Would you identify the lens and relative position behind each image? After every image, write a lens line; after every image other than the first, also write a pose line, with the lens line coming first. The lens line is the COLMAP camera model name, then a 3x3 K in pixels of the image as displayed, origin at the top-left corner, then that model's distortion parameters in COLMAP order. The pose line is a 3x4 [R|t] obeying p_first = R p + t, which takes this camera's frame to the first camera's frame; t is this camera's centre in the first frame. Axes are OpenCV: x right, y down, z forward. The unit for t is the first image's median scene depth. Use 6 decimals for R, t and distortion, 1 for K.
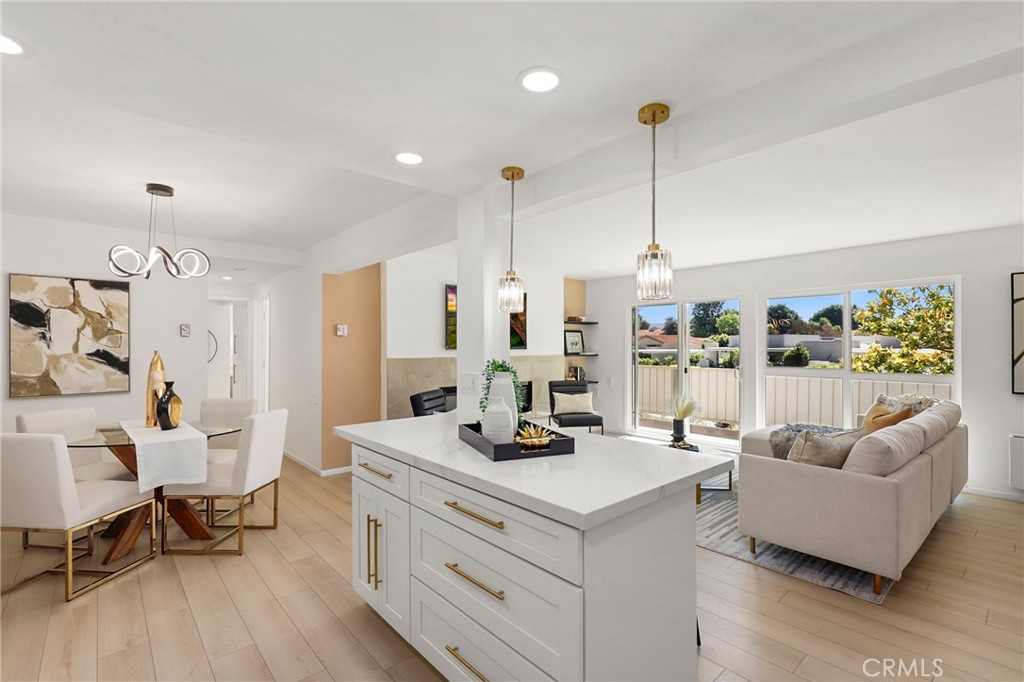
lens RADIAL K [[472.1, 0, 506.6], [0, 472.1, 344.5], [0, 0, 1]] dist [0.000215, -0.000107]
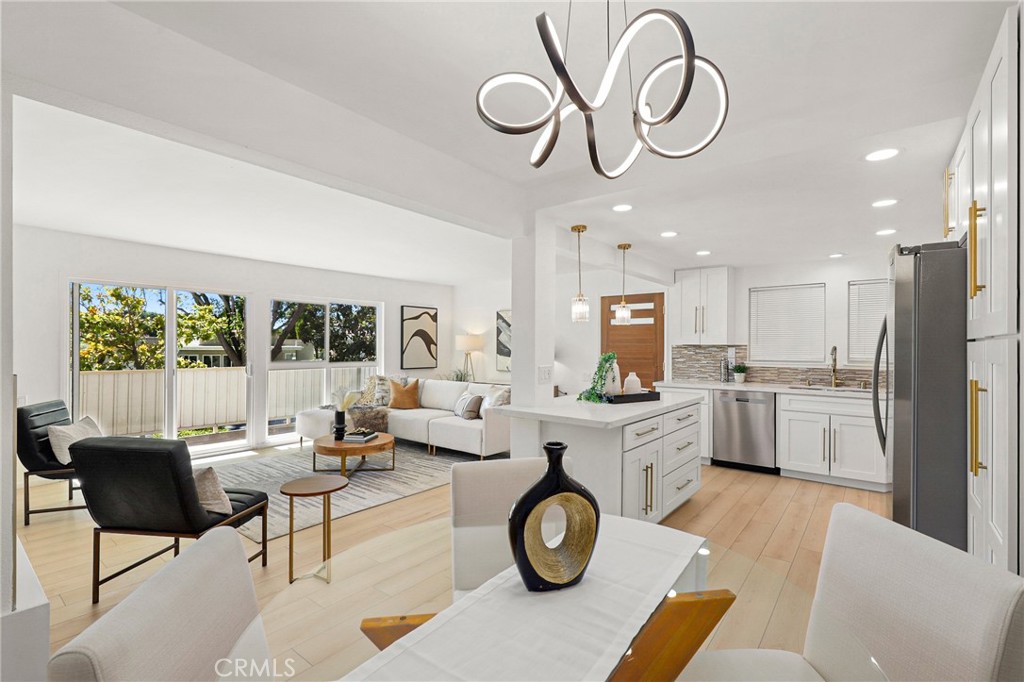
lens RADIAL K [[472.1, 0, 512.9], [0, 472.1, 342.1], [0, 0, 1]] dist [0.000215, -0.000107]
pose [[-0.180593, 0.003622, 0.983551, -1.096628], [0.000813, 0.999993, -0.003533, 0.002761], [-0.983558, 0.000161, -0.180594, 1.127051]]
